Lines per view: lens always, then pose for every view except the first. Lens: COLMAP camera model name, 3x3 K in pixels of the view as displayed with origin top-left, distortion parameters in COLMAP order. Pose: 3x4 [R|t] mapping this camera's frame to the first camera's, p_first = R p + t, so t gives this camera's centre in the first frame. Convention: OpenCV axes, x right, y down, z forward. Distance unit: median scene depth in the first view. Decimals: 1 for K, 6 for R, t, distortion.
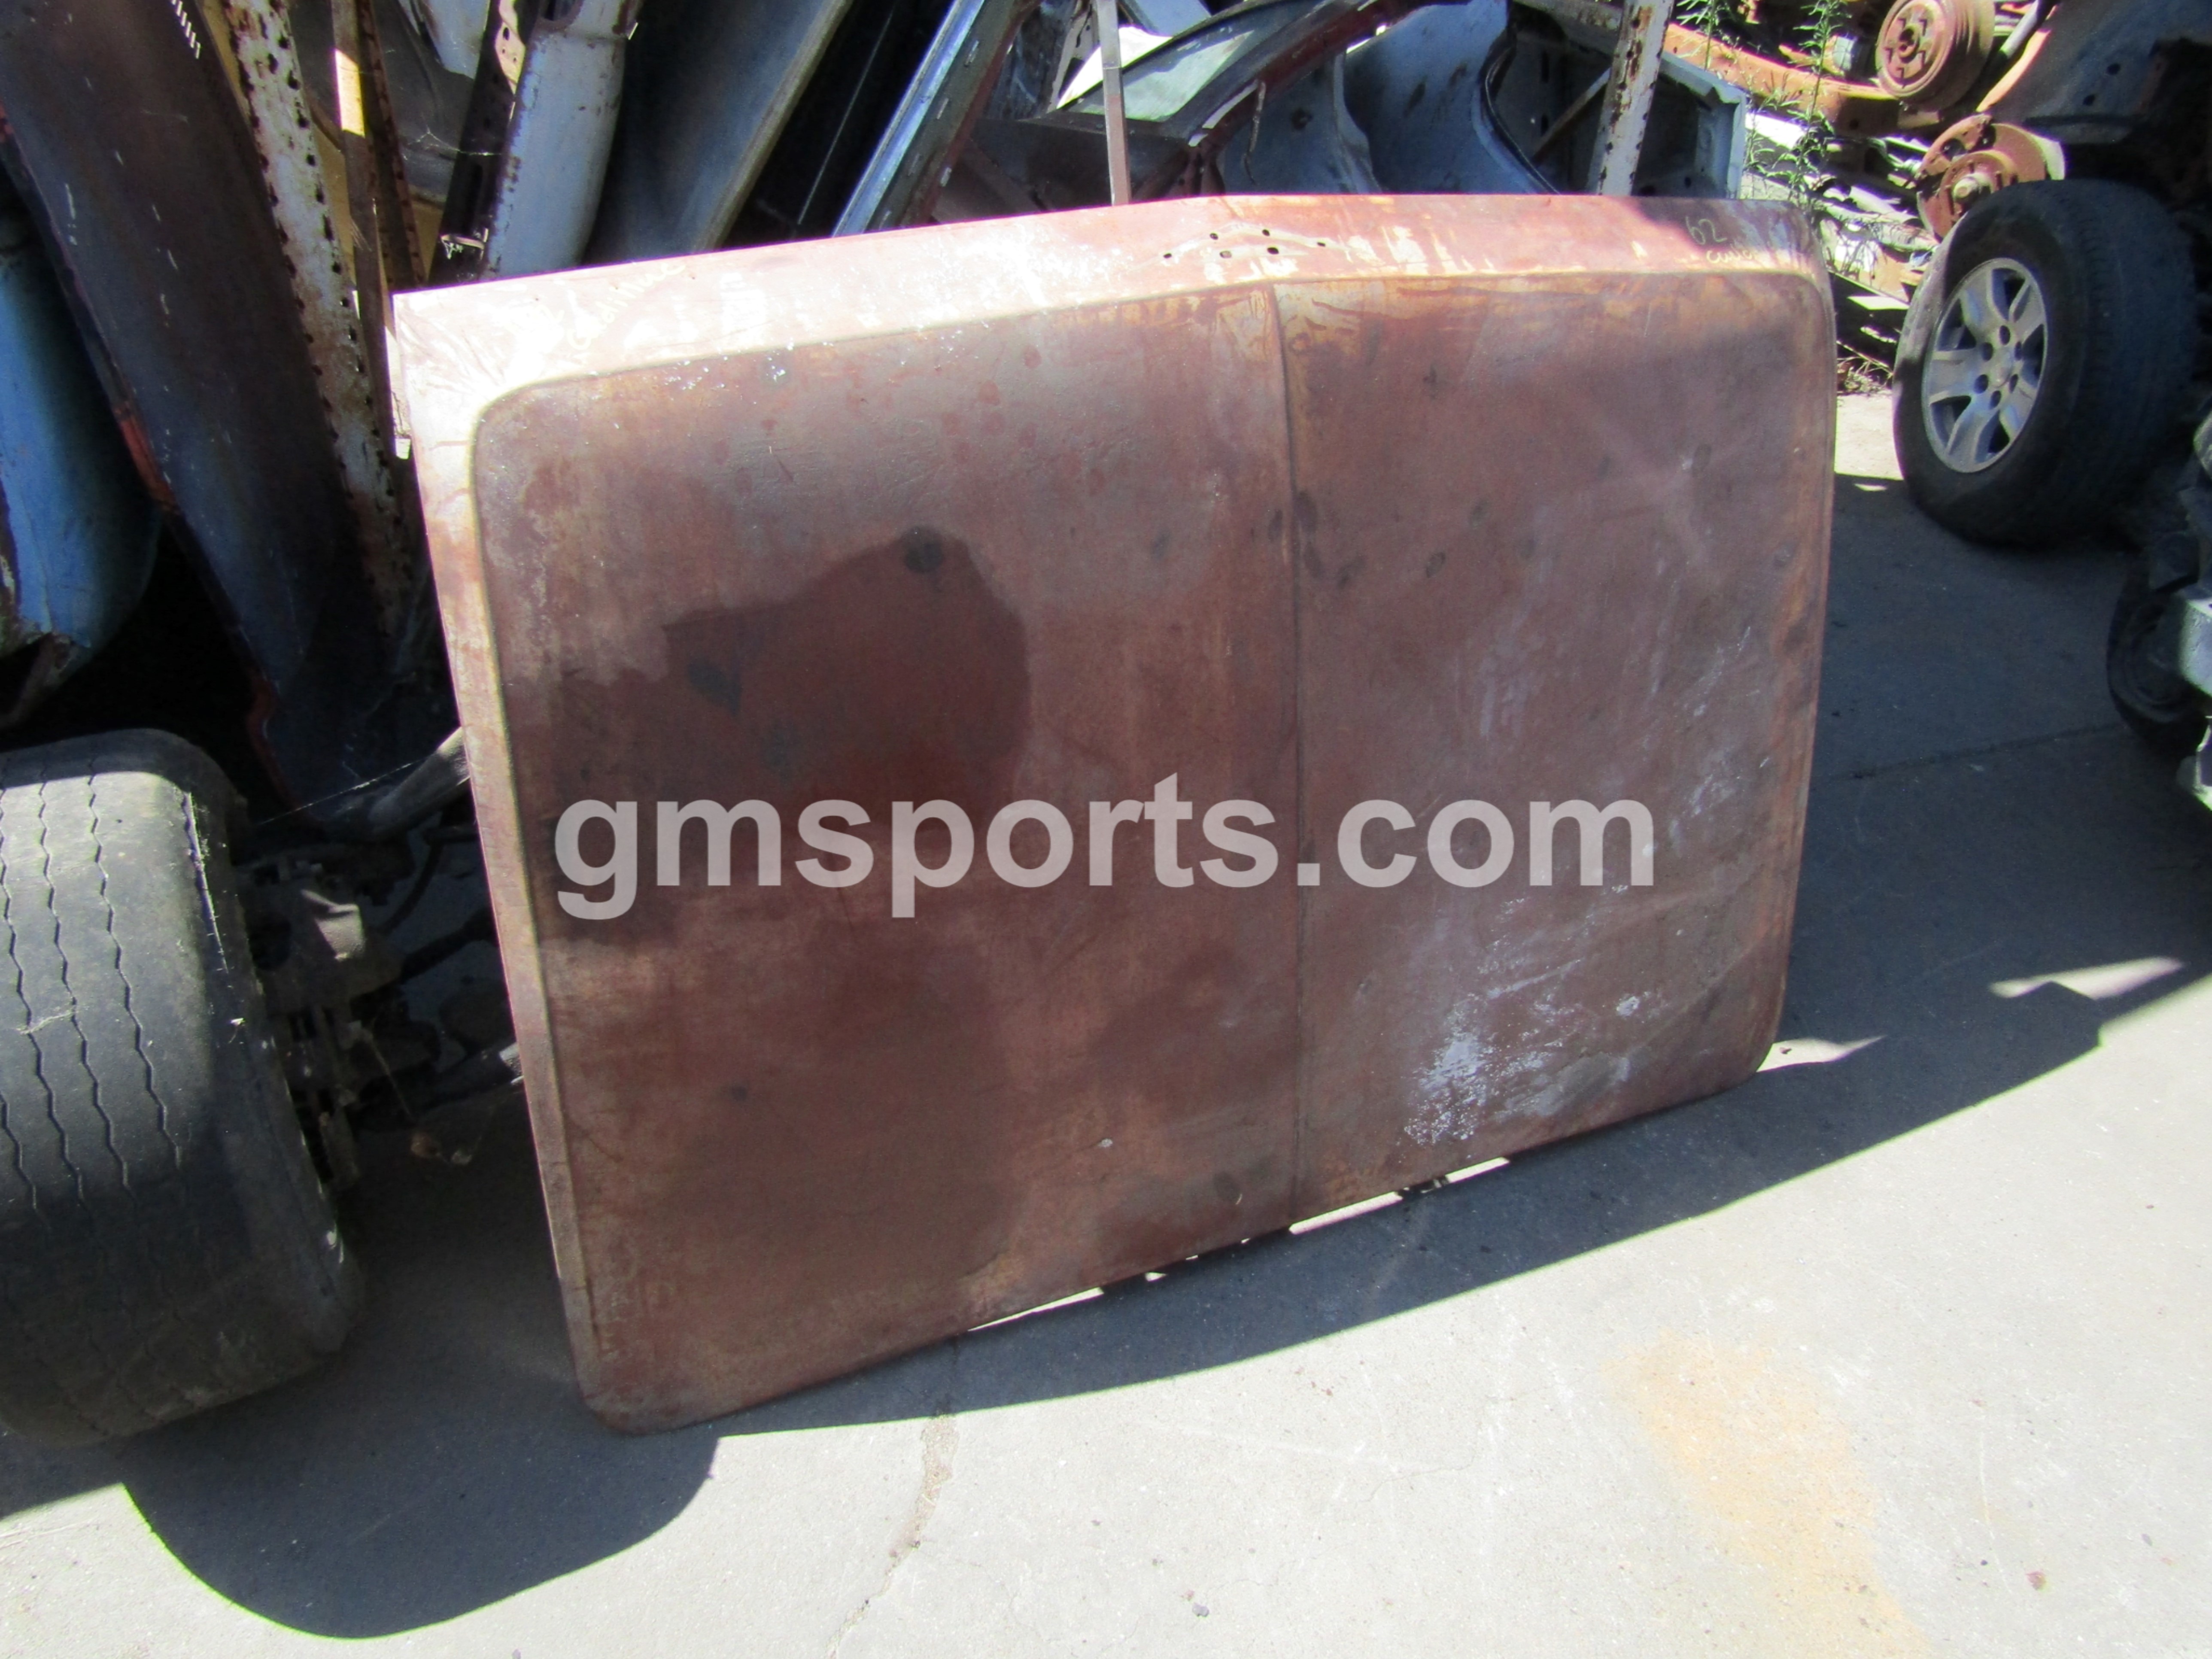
lens RADIAL K [[1556.0, 0, 1098.1], [0, 1556.0, 838.1], [0, 0, 1]] dist [0.004955, -0.008718]
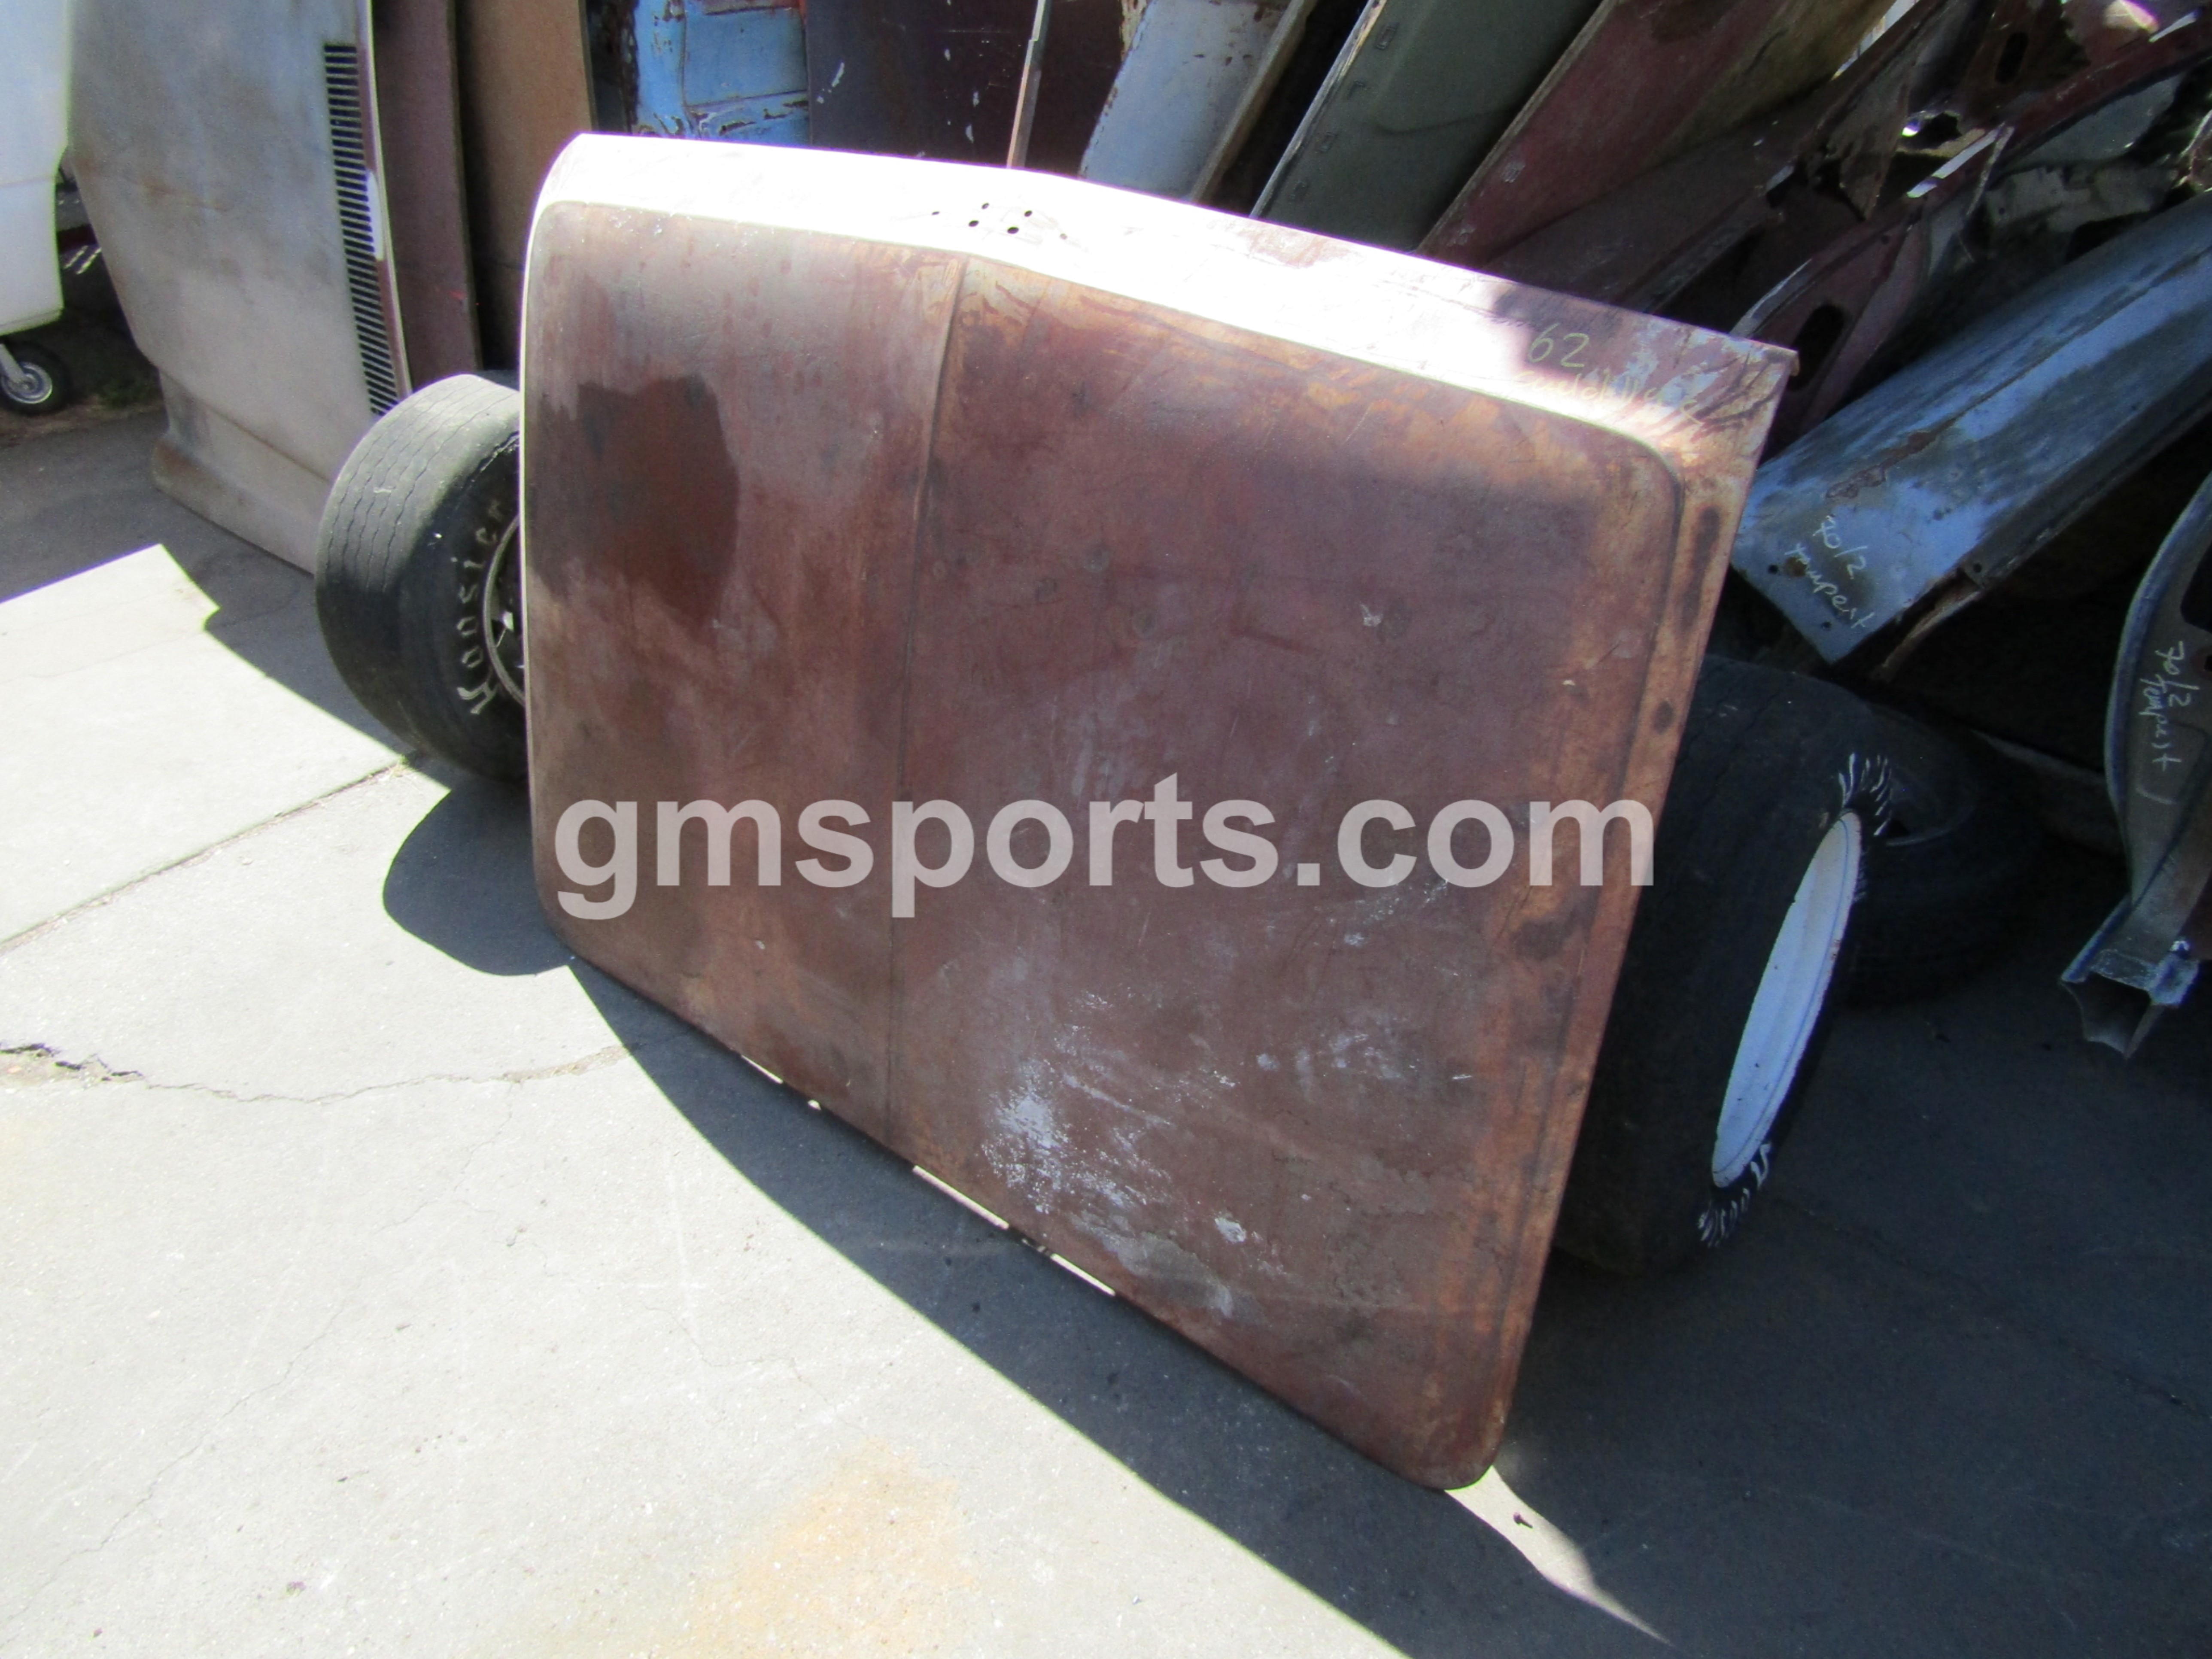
lens RADIAL K [[1556.0, 0, 1092.6], [0, 1556.0, 820.2], [0, 0, 1]] dist [0.004955, -0.008718]
pose [[0.465814, 0.464989, -0.752863, 0.959419], [-0.458863, 0.854405, 0.243795, -0.284579], [0.756612, 0.231898, 0.611360, 0.450855]]
